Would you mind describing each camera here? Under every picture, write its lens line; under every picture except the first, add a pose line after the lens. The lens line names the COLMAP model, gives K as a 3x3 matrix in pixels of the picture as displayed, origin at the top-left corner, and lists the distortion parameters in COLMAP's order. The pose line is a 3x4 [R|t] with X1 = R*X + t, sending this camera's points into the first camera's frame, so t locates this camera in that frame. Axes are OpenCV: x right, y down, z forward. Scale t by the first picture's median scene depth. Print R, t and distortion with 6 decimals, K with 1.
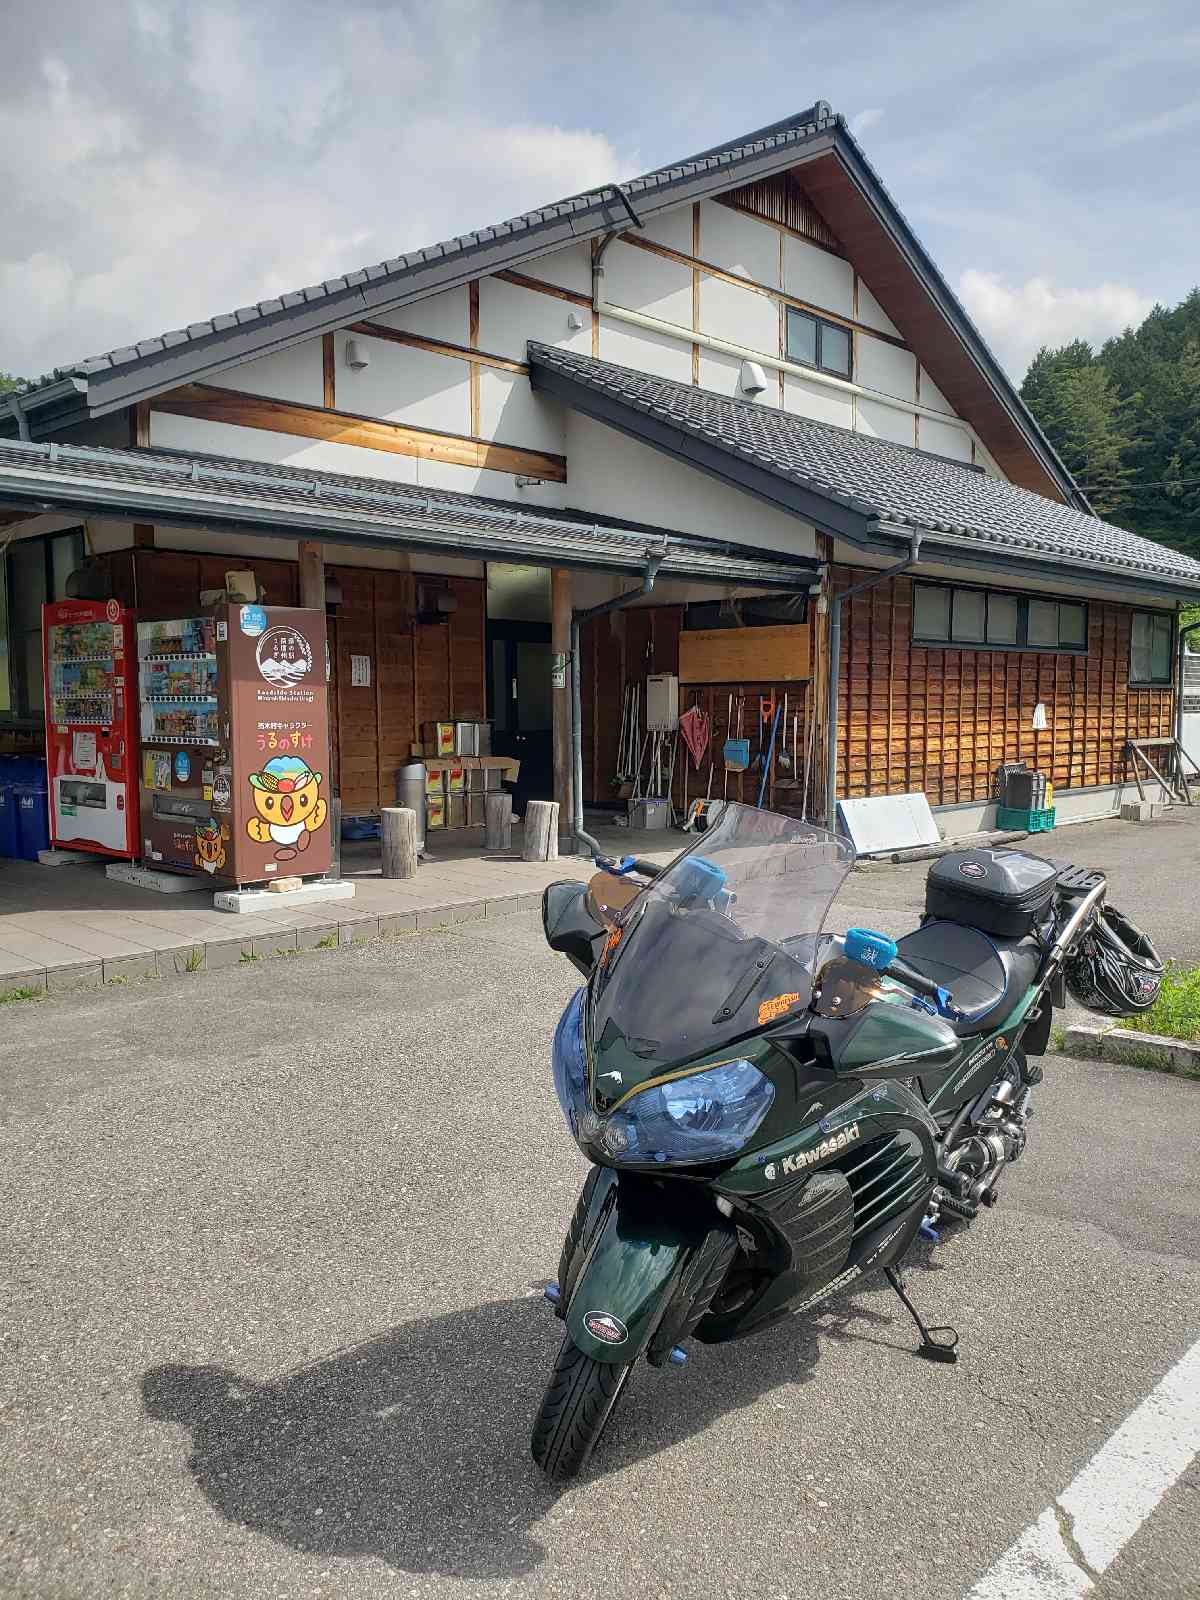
lens RADIAL K [[1248.1, 0, 602.4], [0, 1248.1, 806.7], [0, 0, 1]] dist [0.058923, -0.061685]
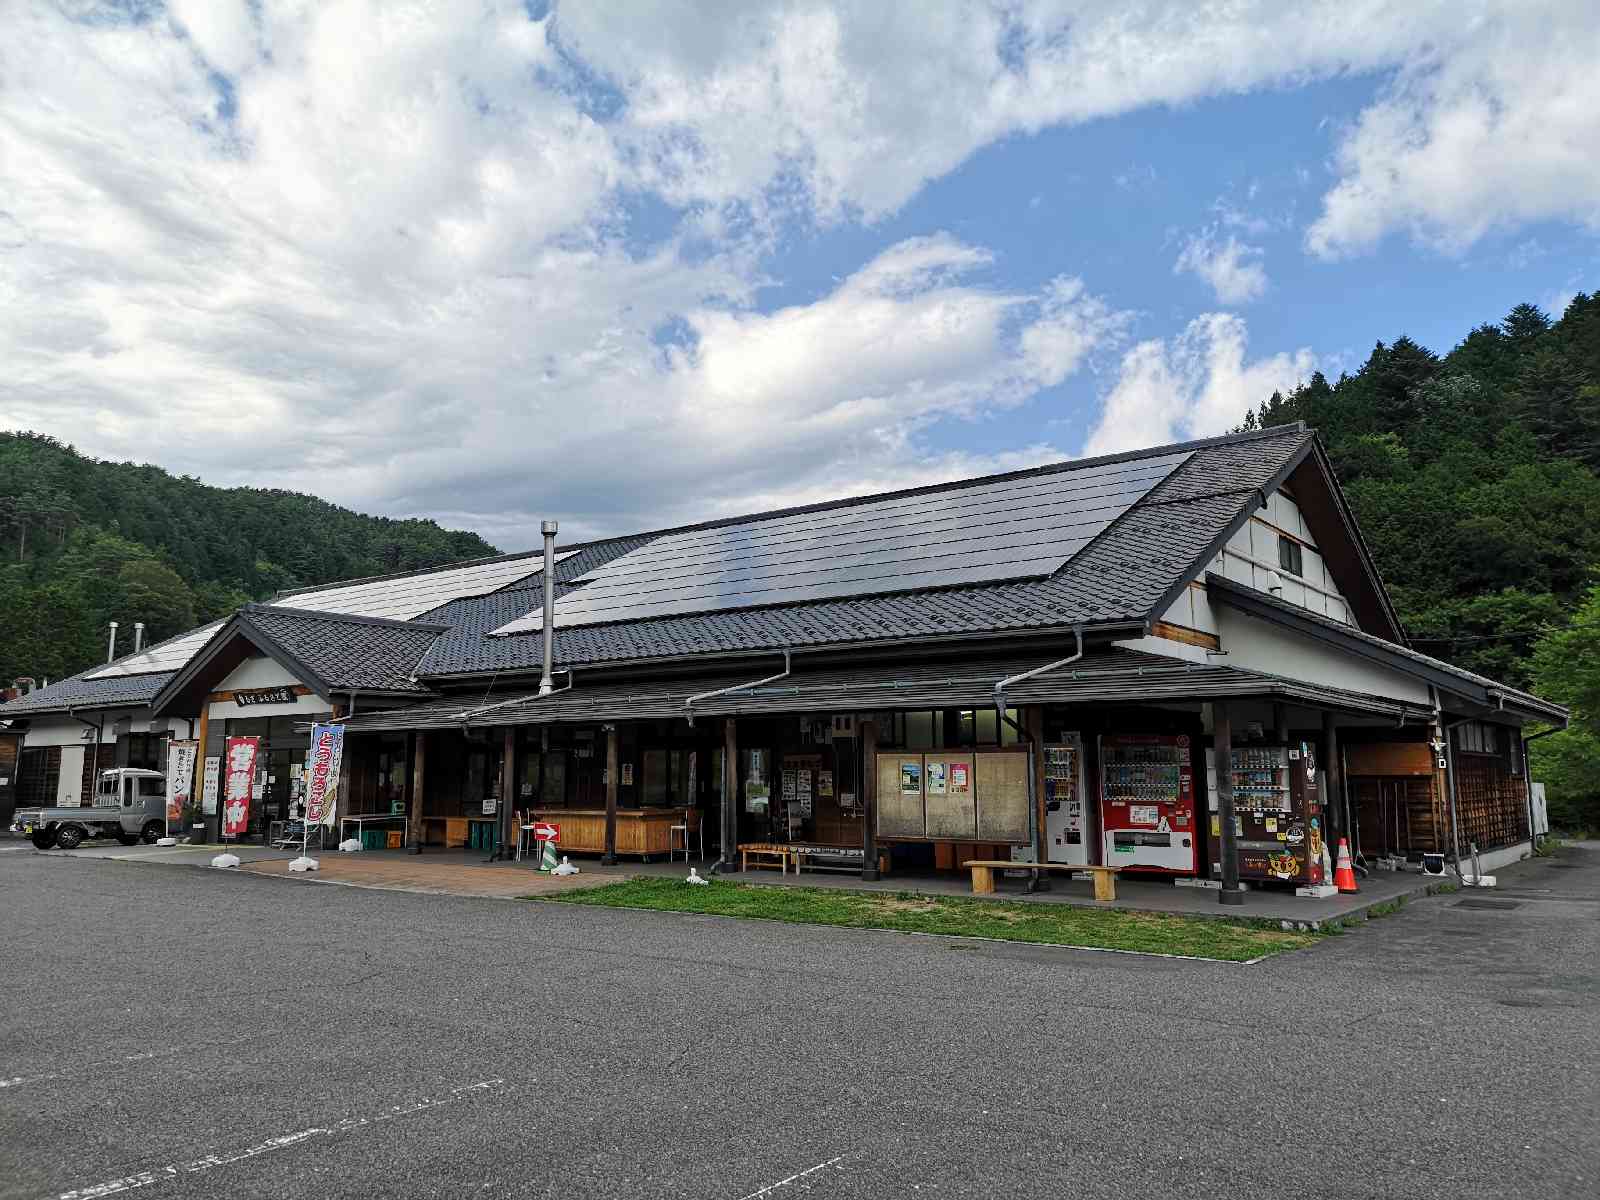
lens RADIAL K [[1248.1, 0, 795.0], [0, 1248.1, 600.7], [0, 0, 1]] dist [0.058923, -0.061685]
pose [[0.992960, 0.016558, 0.117291, -0.911640], [0.010135, 0.974674, -0.223402, 0.043258], [-0.118019, 0.223018, 0.967644, -0.627536]]
